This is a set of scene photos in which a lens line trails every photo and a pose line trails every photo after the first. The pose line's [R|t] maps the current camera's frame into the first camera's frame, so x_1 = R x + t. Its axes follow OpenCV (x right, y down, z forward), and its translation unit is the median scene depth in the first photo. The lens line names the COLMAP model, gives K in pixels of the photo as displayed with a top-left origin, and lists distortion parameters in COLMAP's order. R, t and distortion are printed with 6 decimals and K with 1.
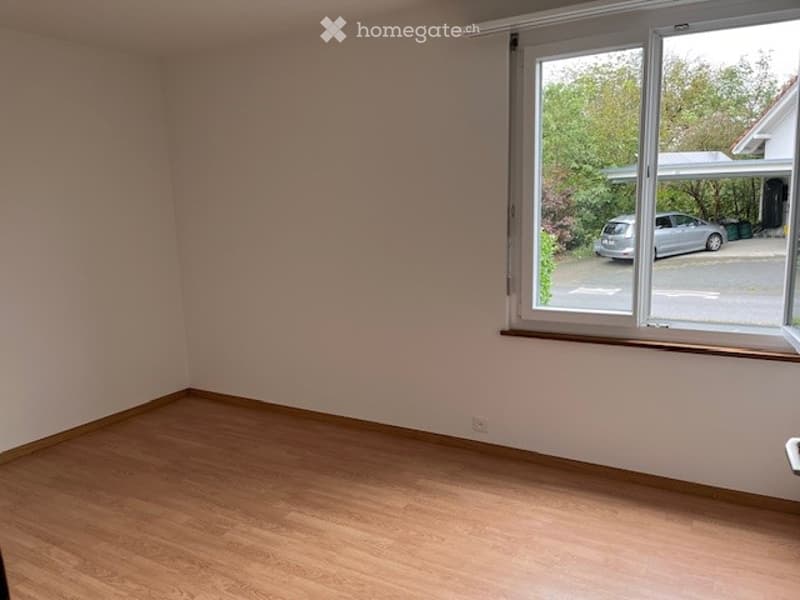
lens RADIAL K [[606.4, 0, 392.8], [0, 606.4, 305.5], [0, 0, 1]] dist [0.066351, -0.083540]
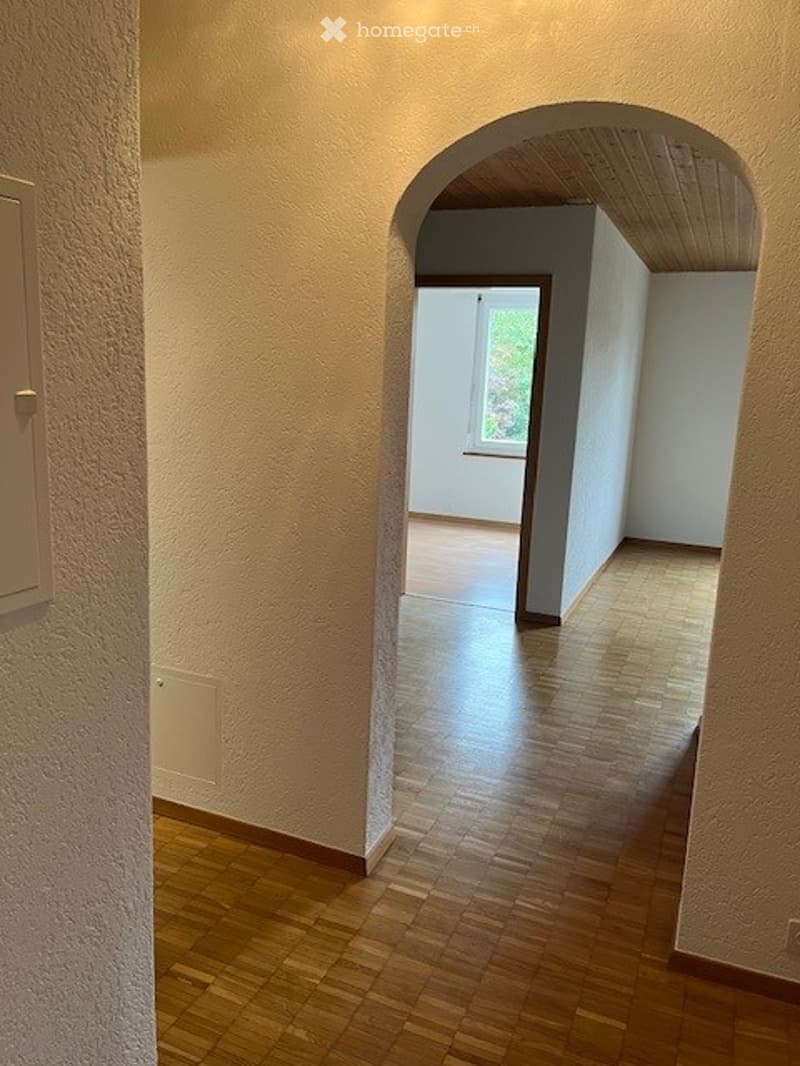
lens RADIAL K [[808.0, 0, 401.4], [0, 808.0, 537.2], [0, 0, 1]] dist [0.066351, -0.083540]
pose [[0.987579, 0.043302, 0.151038, -0.300234], [-0.048502, 0.998345, 0.030913, 0.188254], [-0.149449, -0.037855, 0.988044, -1.145583]]
